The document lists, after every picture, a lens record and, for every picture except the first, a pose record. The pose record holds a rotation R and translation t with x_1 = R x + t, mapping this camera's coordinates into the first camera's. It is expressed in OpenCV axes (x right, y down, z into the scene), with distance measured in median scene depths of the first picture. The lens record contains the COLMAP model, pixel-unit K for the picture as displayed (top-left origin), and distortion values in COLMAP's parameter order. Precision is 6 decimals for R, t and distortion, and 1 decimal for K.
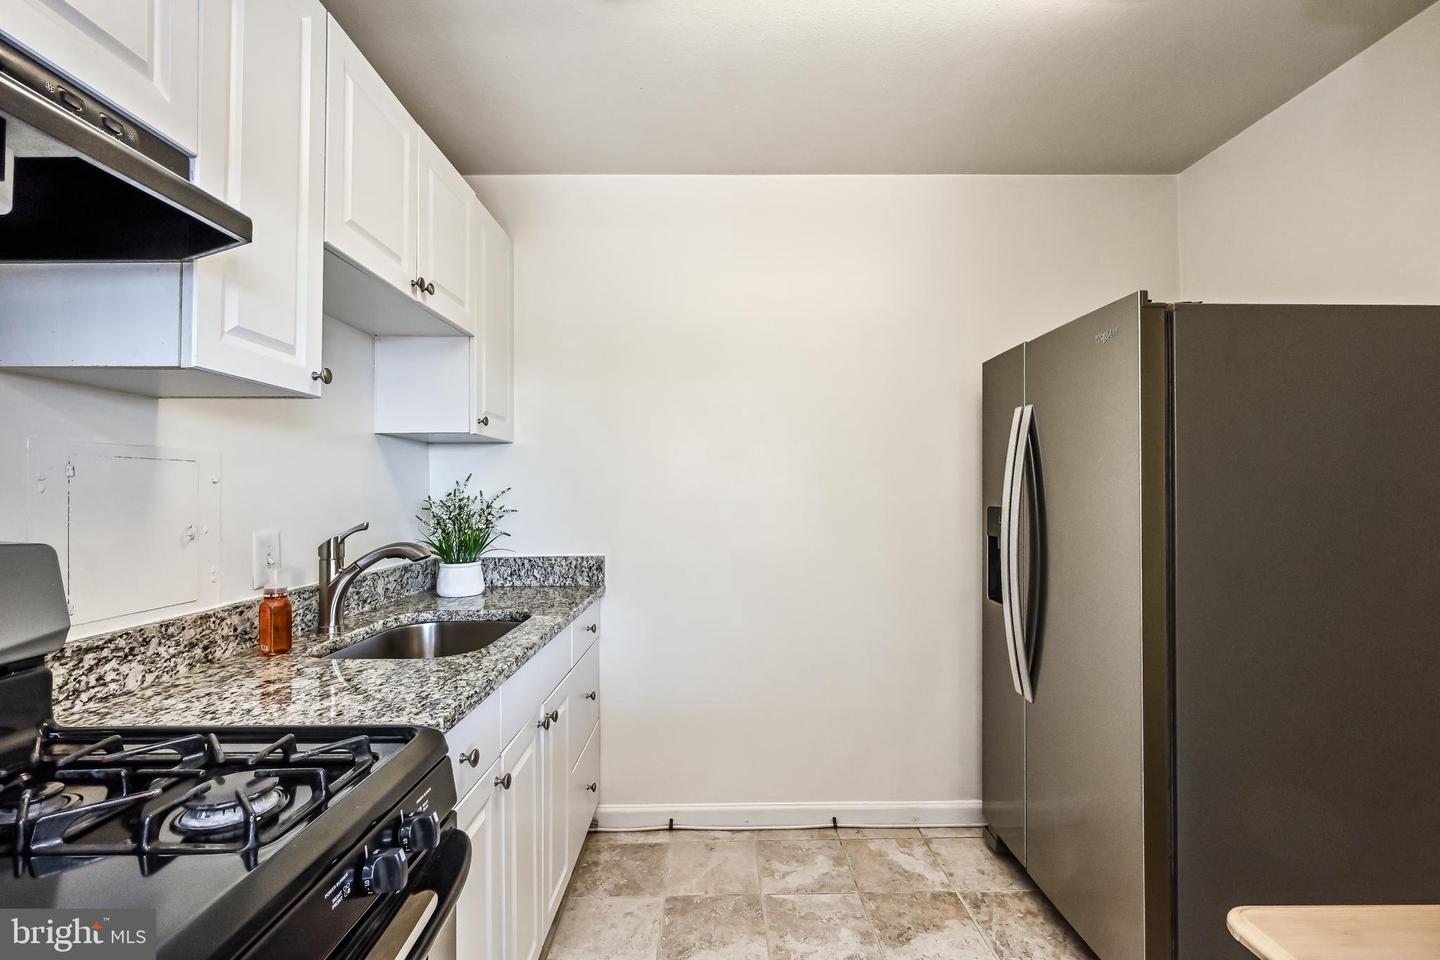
lens RADIAL K [[638.0, 0, 722.0], [0, 638.0, 479.4], [0, 0, 1]] dist [0.001779, 0.000114]
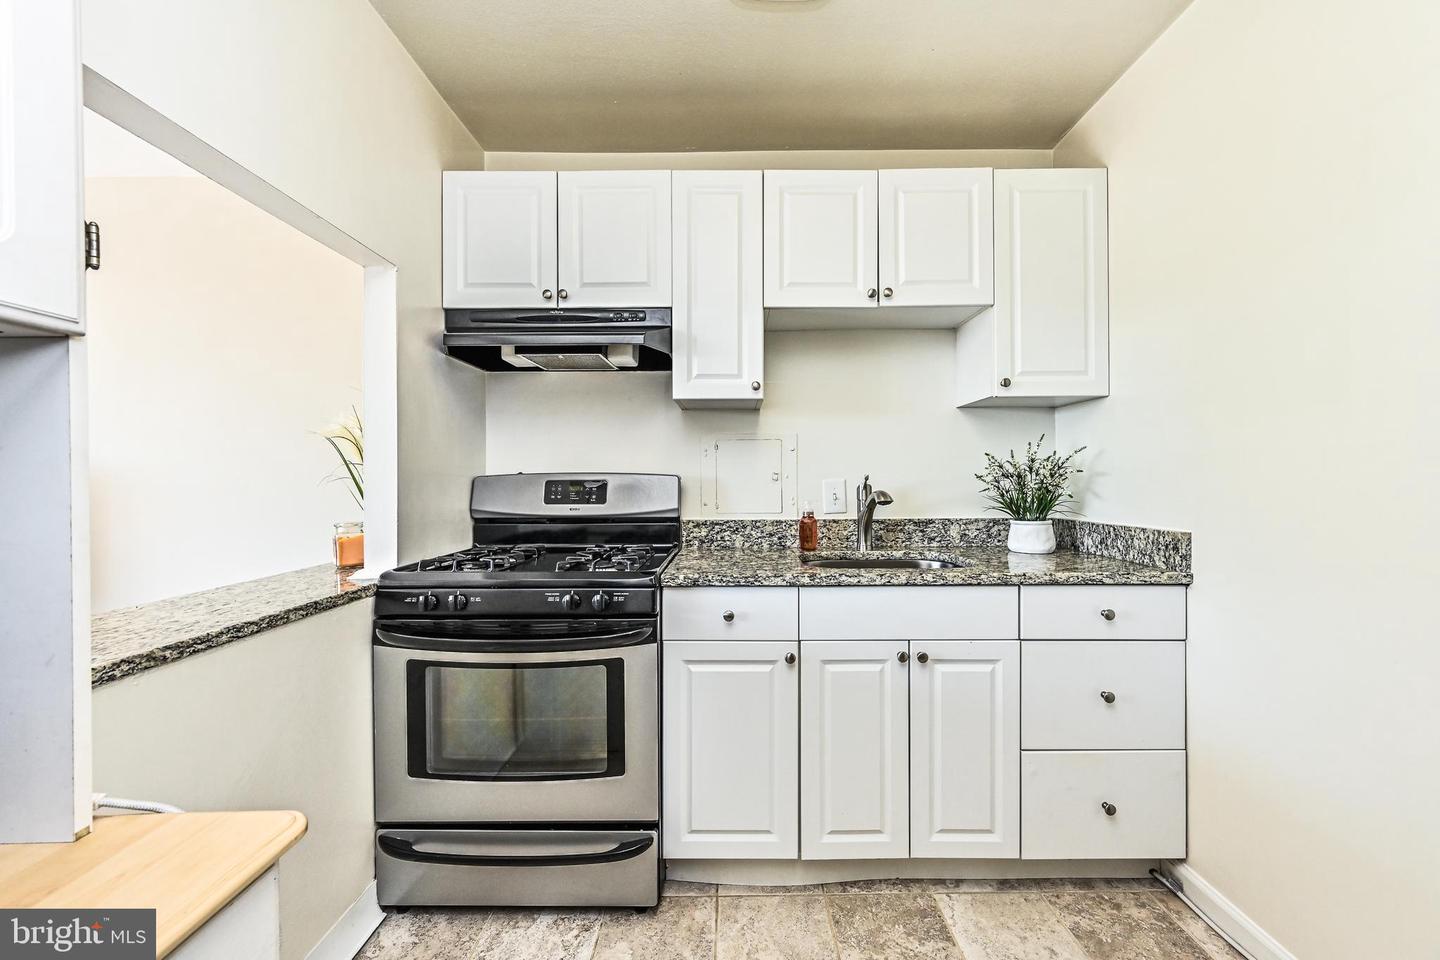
lens RADIAL K [[559.0, 0, 728.6], [0, 559.0, 480.9], [0, 0, 1]] dist [0.000748, 0.000010]
pose [[-0.019957, 0.008491, -0.999765, 0.470871], [0.024510, 0.999668, 0.008001, 0.042872], [0.999500, -0.024344, -0.020159, 0.492546]]
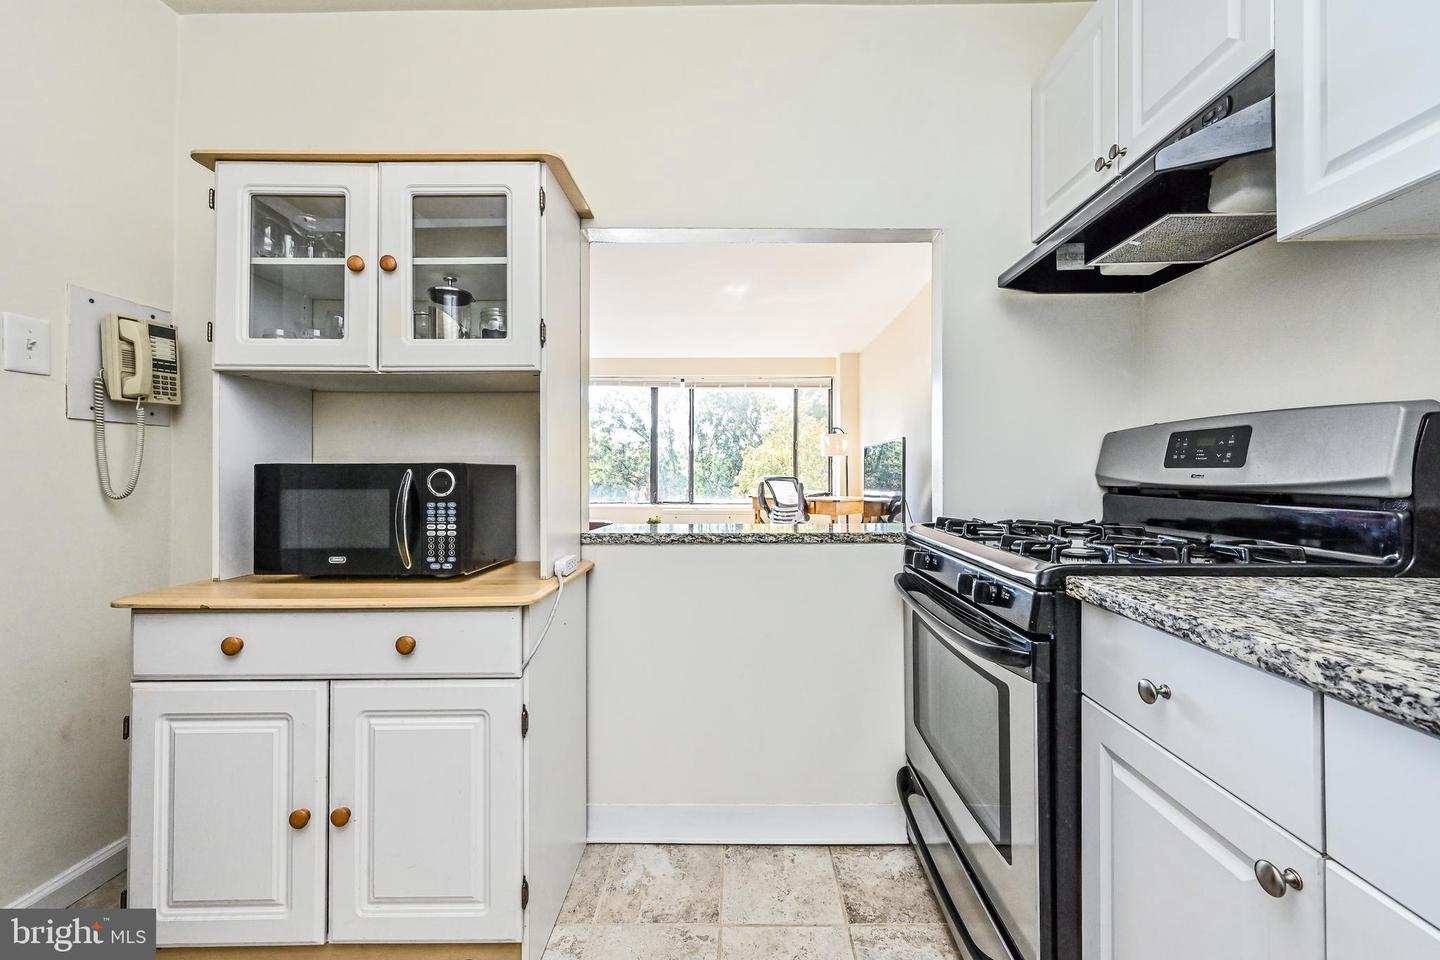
lens RADIAL K [[559.0, 0, 729.8], [0, 559.0, 471.5], [0, 0, 1]] dist [0.000748, 0.000010]
pose [[-0.999967, 0.006165, 0.005224, -0.142065], [0.006063, 0.999794, -0.019390, 0.114022], [-0.005342, -0.019357, -0.999798, 0.902635]]
